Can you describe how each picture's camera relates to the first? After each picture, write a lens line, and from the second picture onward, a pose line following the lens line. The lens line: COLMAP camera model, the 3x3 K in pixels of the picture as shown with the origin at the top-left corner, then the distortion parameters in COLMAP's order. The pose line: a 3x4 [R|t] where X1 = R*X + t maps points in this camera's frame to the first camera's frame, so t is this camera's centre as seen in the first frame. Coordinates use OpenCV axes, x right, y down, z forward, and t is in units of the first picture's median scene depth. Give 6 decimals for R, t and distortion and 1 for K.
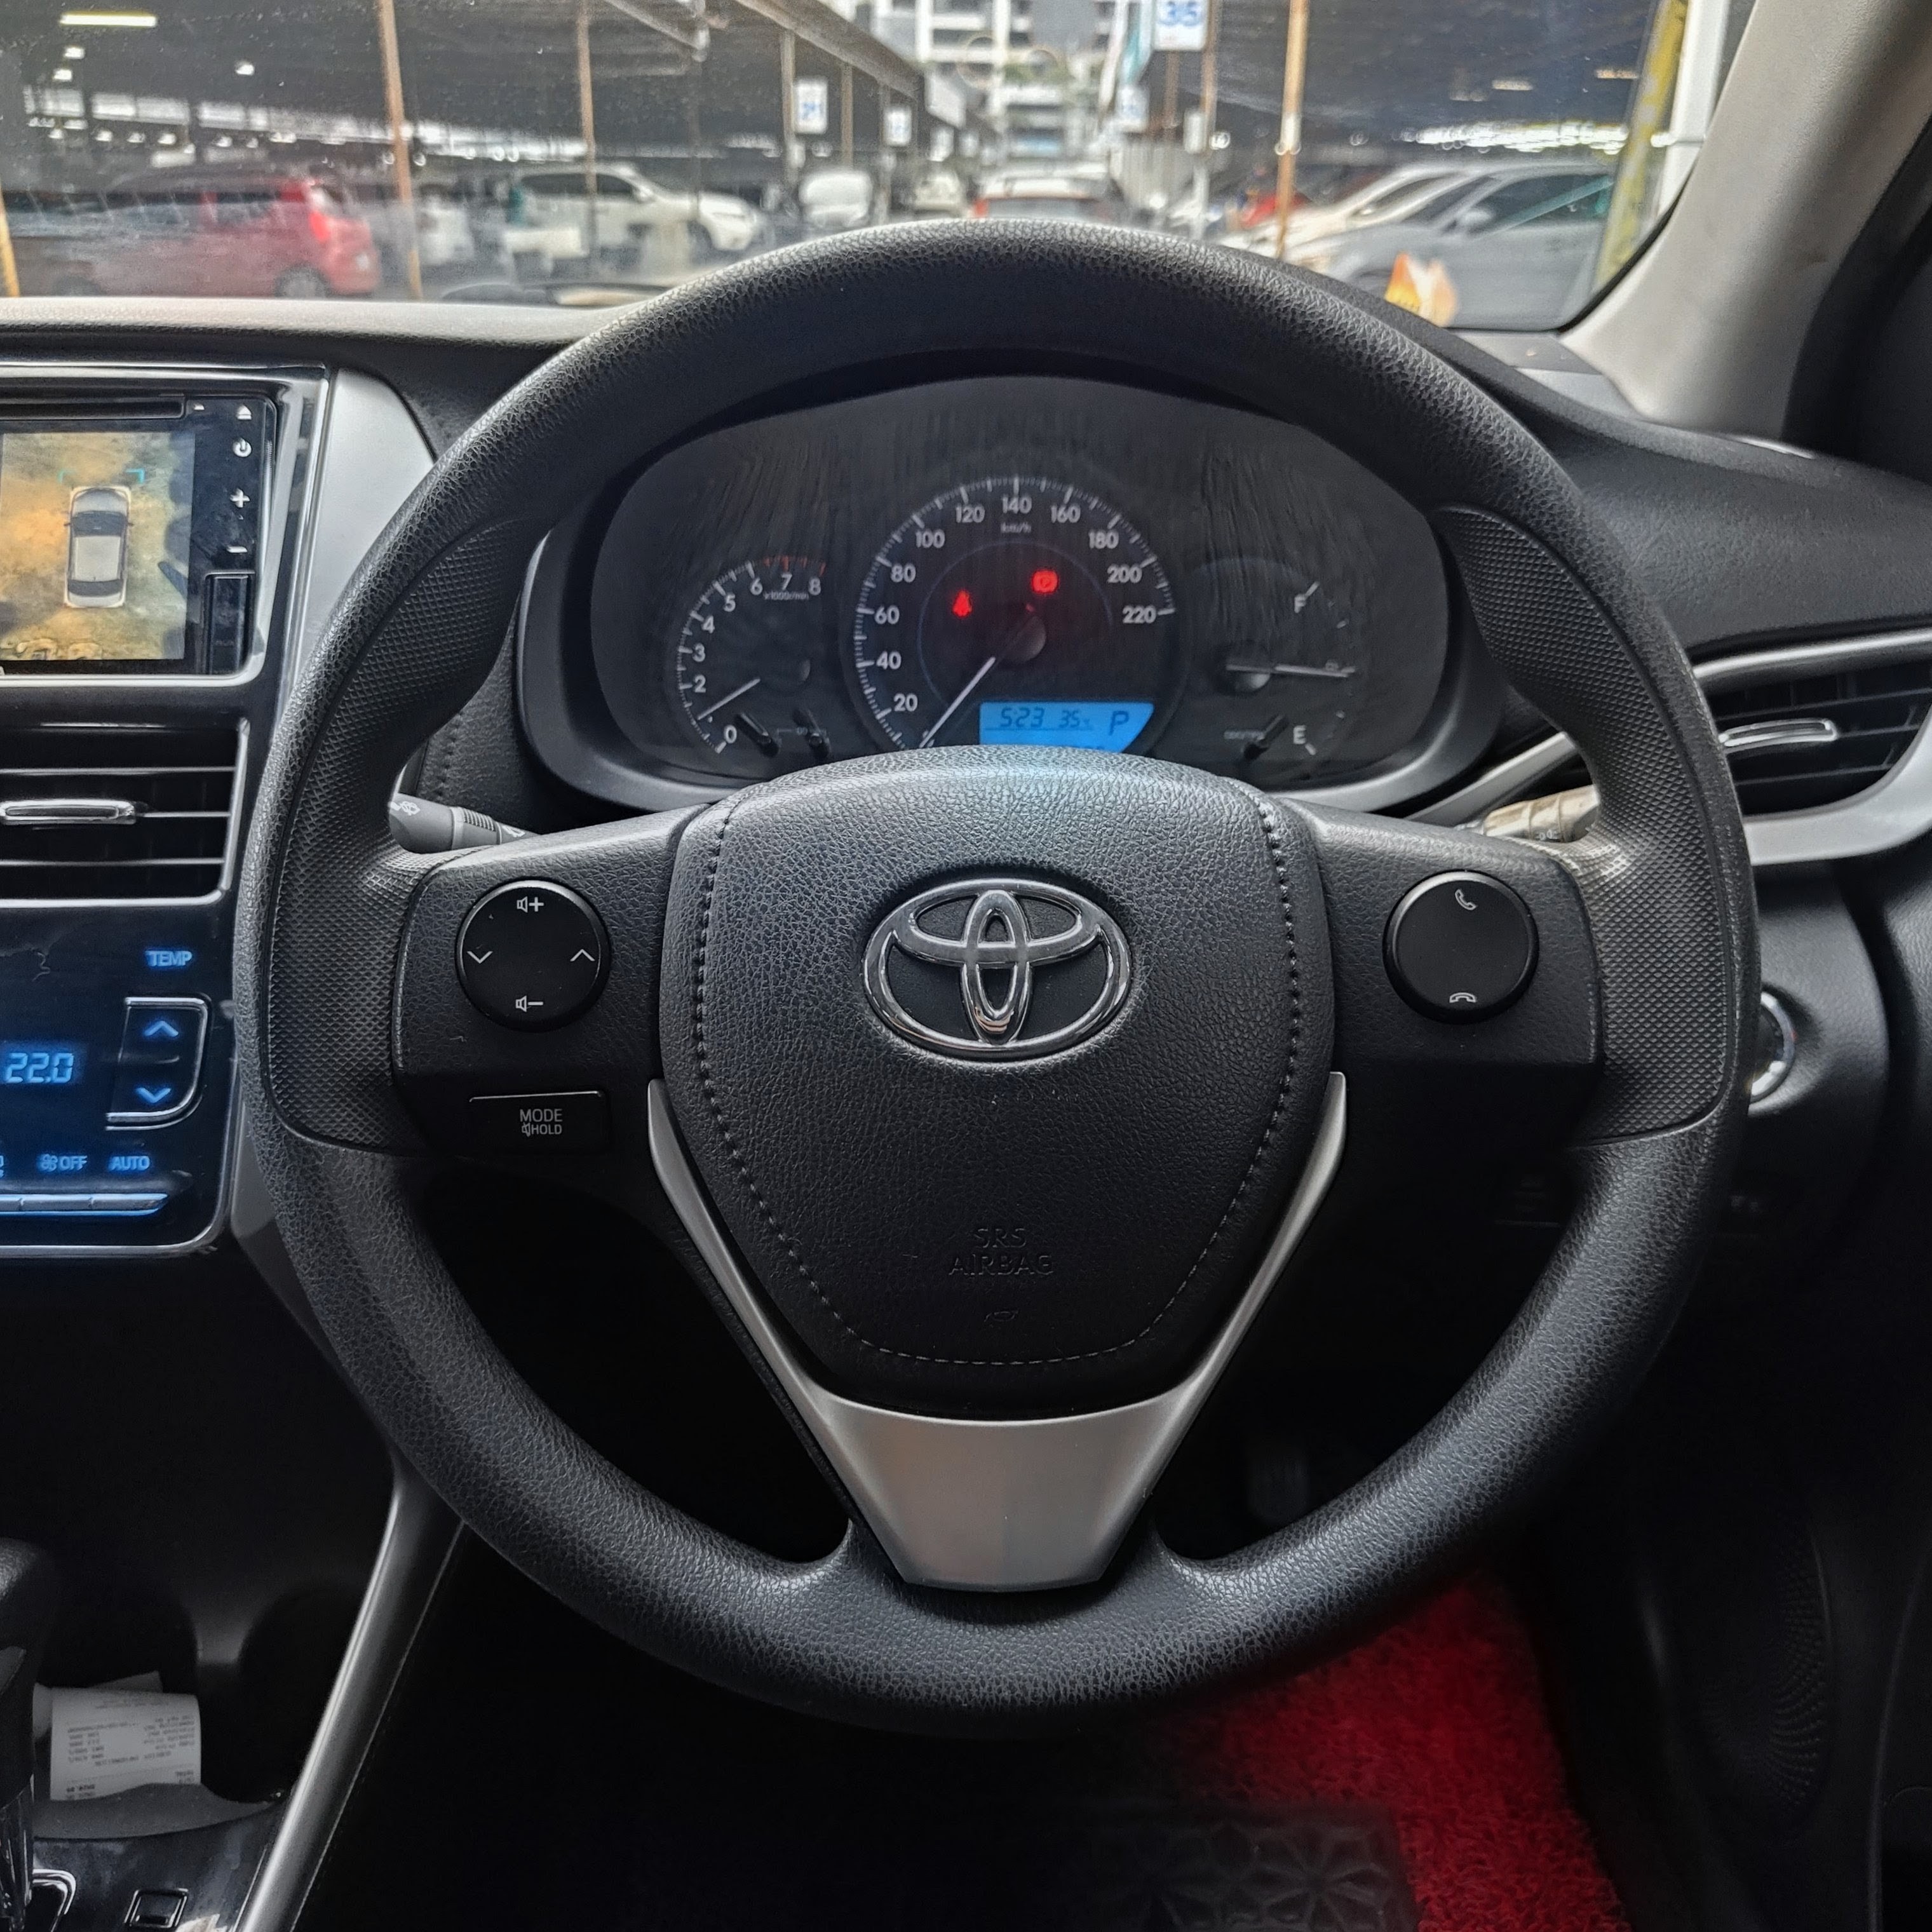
lens RADIAL K [[1937.1, 0, 970.7], [0, 1937.1, 956.1], [0, 0, 1]] dist [0.003986, 0.000000]
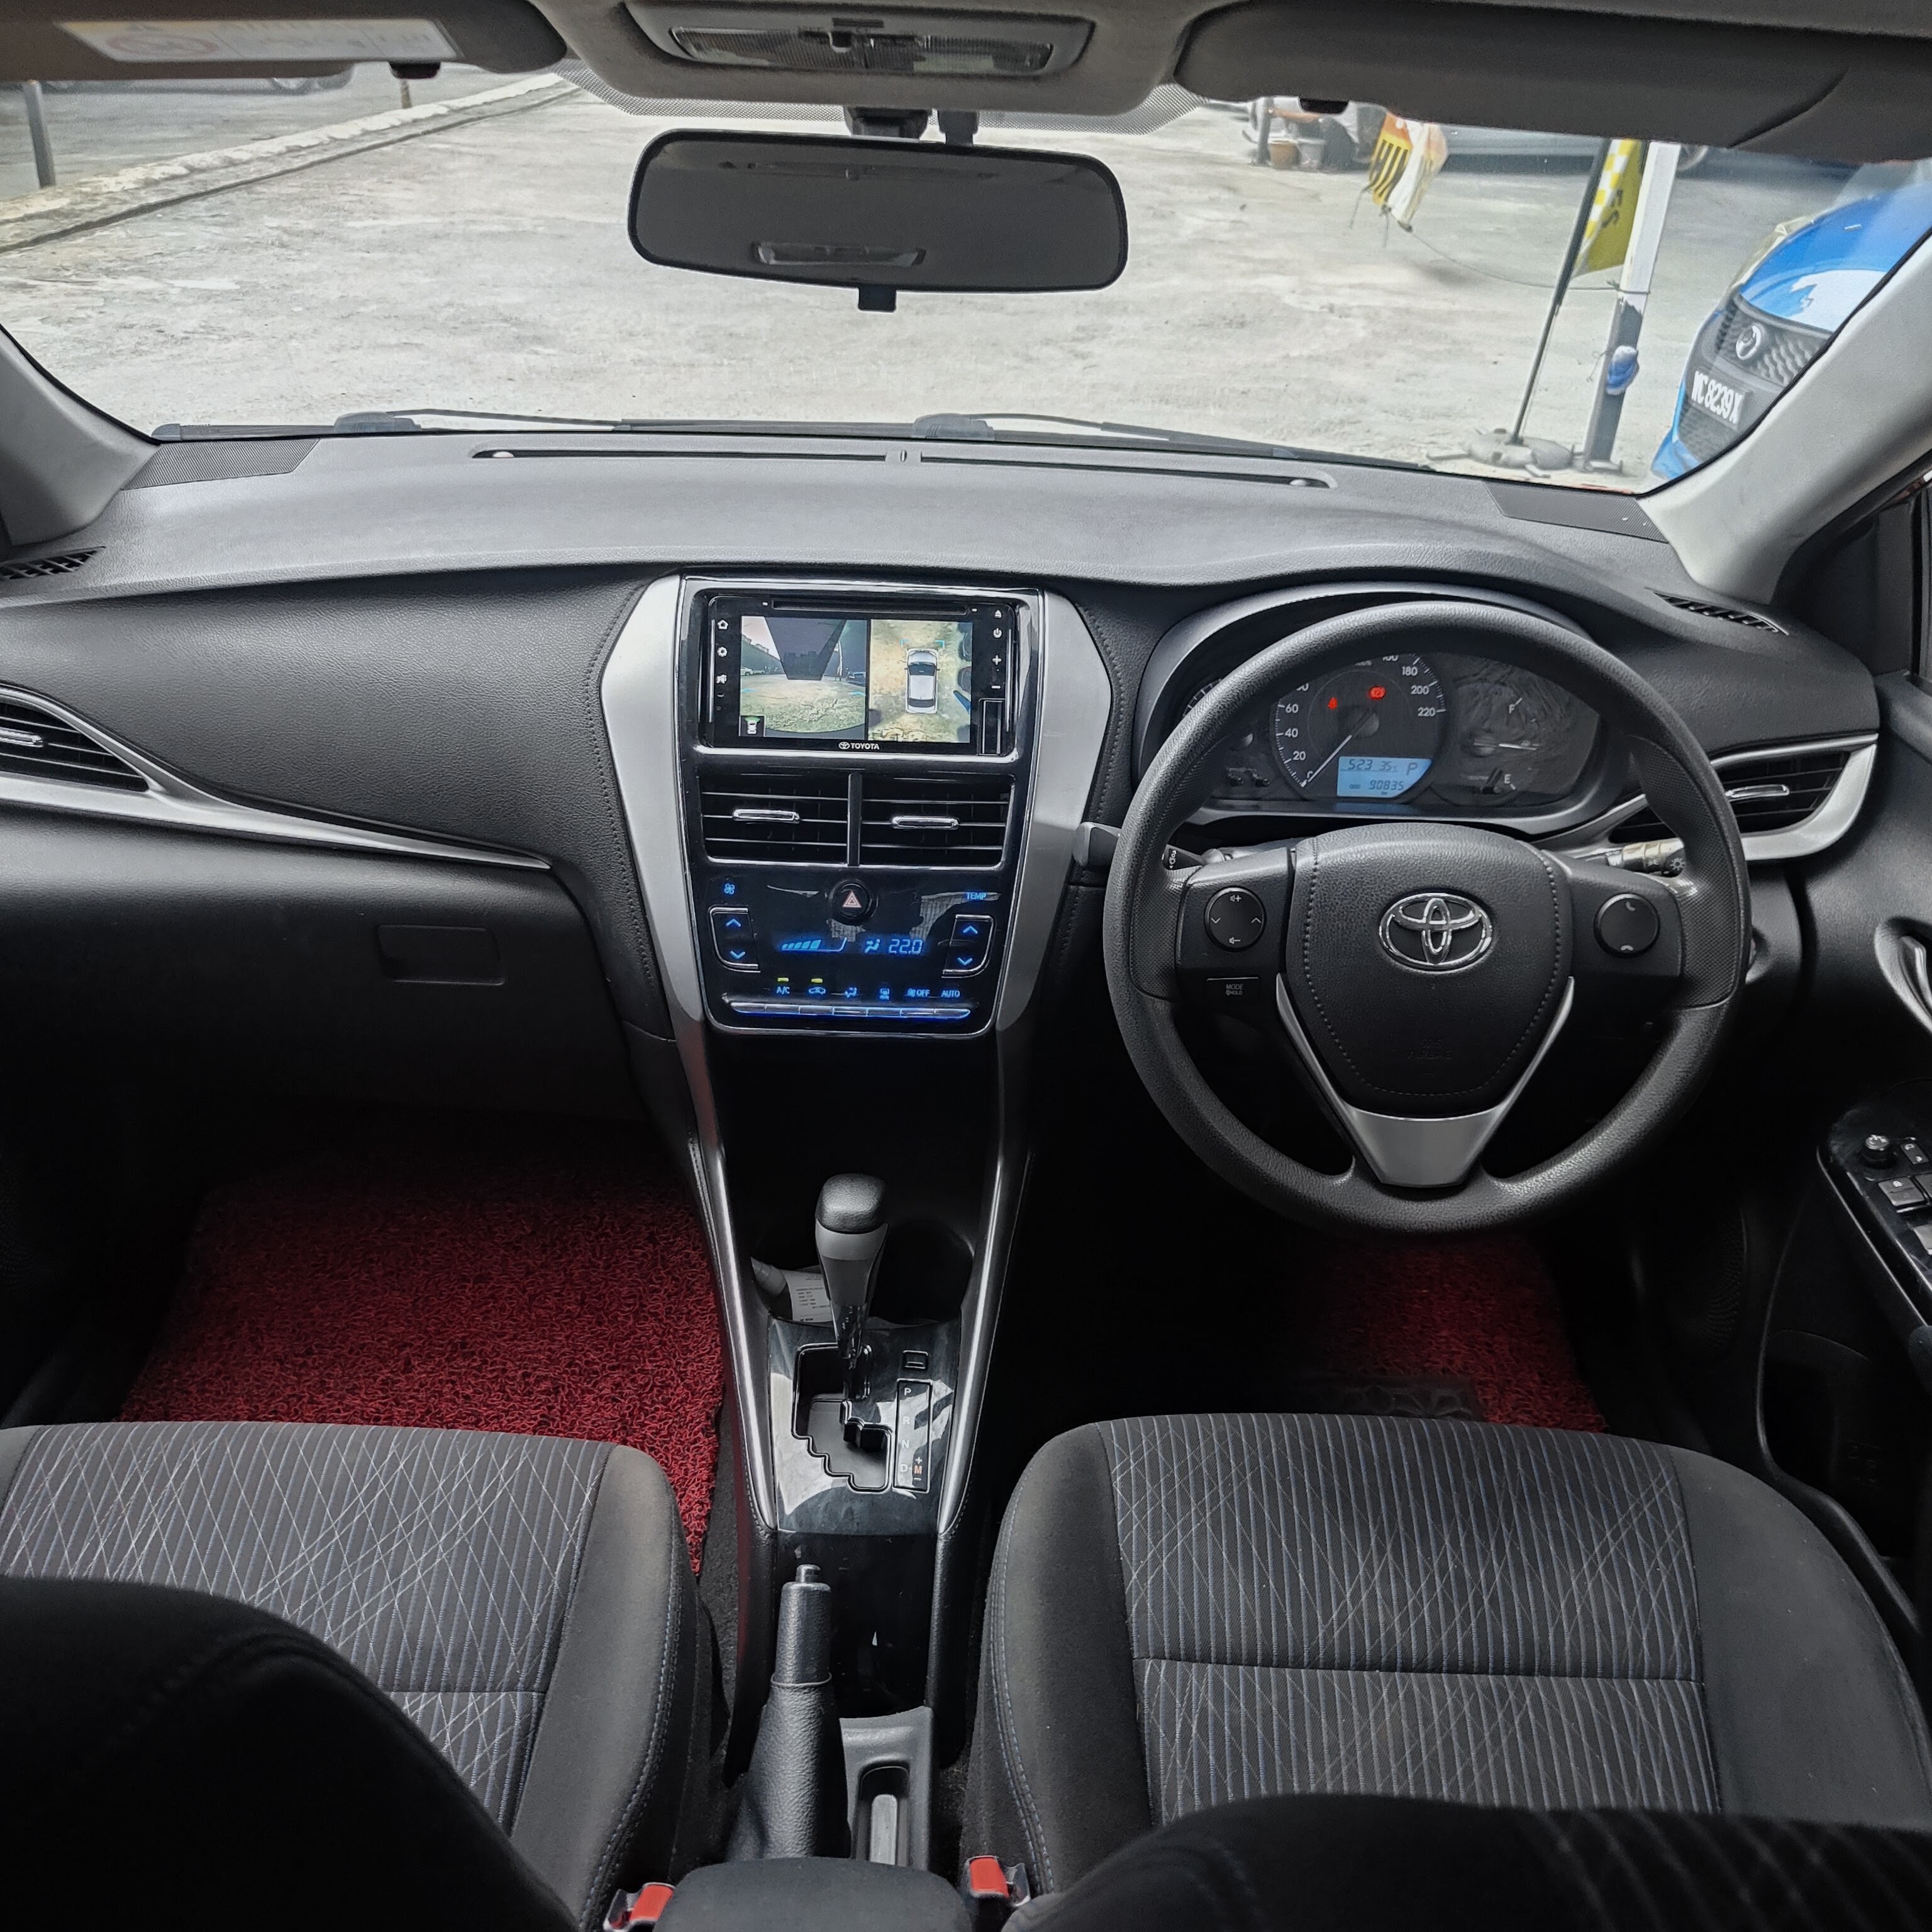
lens RADIAL K [[1937.1, 0, 951.9], [0, 1937.1, 971.0], [0, 0, 1]] dist [0.003986, 0.000000]
pose [[0.999281, 0.024486, 0.028946, -0.467397], [-0.027748, 0.992594, 0.118265, -0.151852], [-0.025835, -0.118983, 0.992560, -0.978987]]
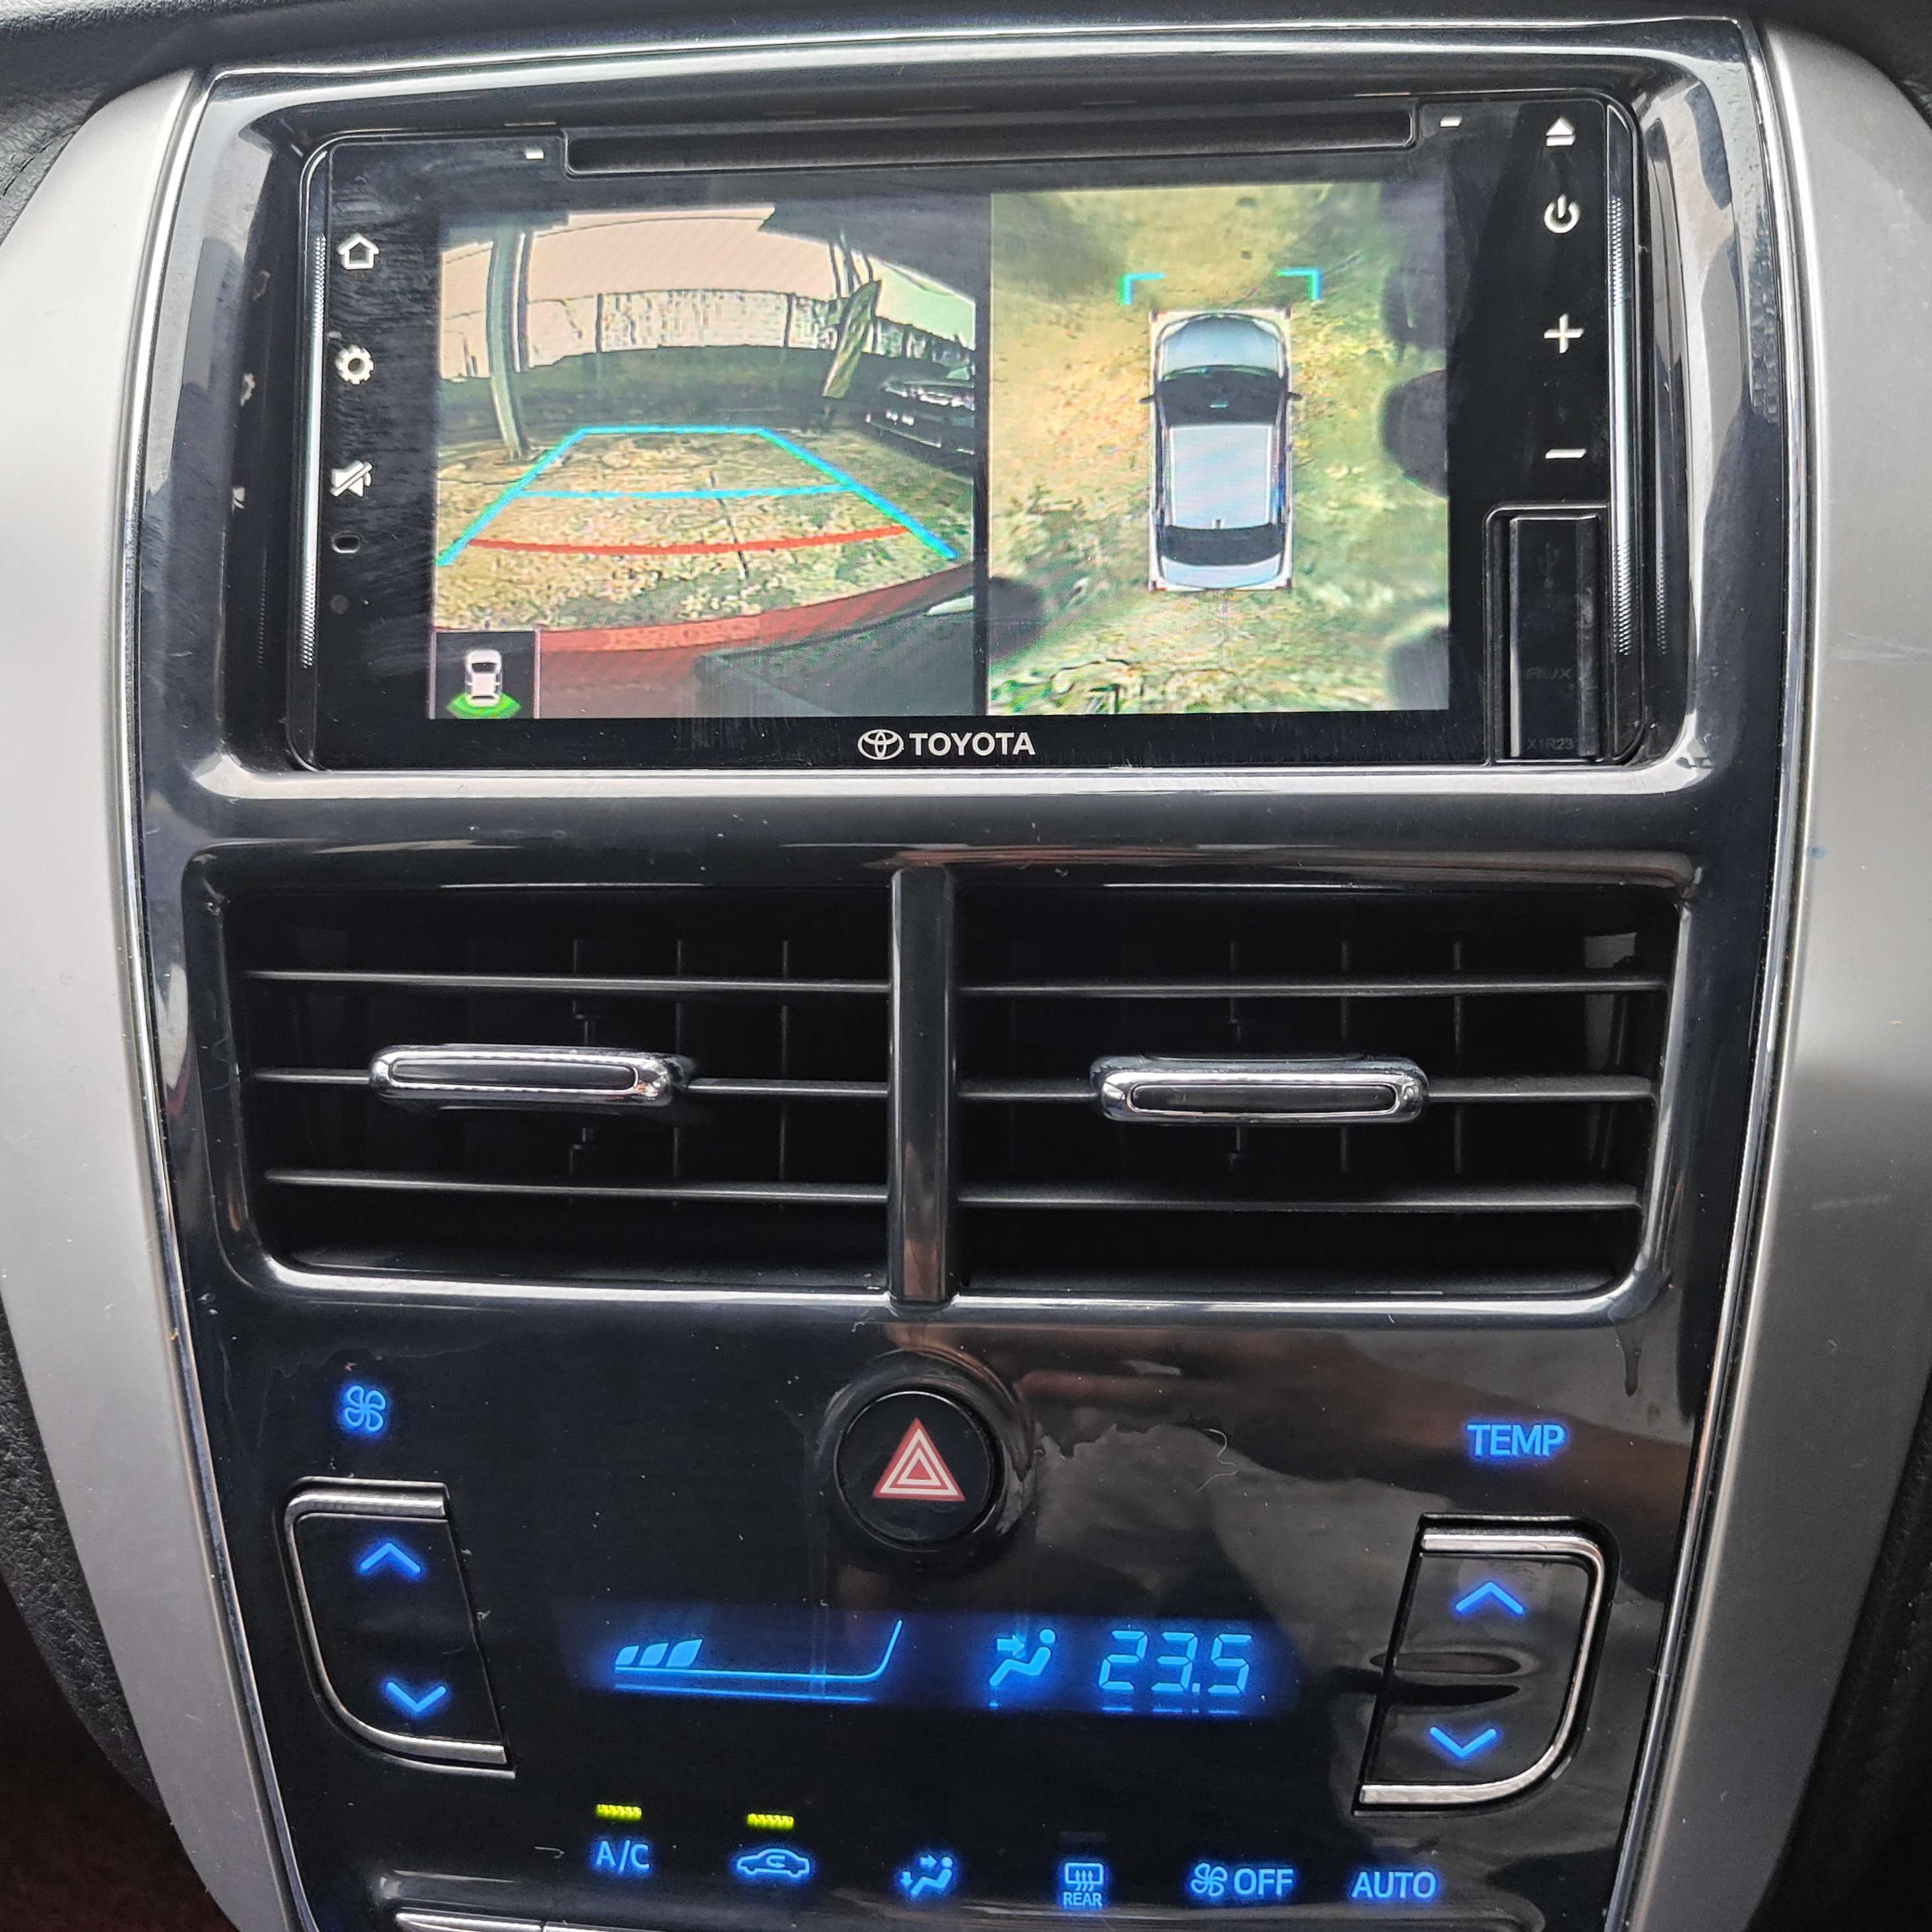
lens RADIAL K [[1937.1, 0, 985.5], [0, 1937.1, 973.3], [0, 0, 1]] dist [0.003986, 0.000000]
pose [[0.998445, 0.002213, -0.055709, -0.476578], [0.001882, 0.997304, 0.073351, -0.124091], [0.055721, -0.073342, 0.995749, 0.546191]]
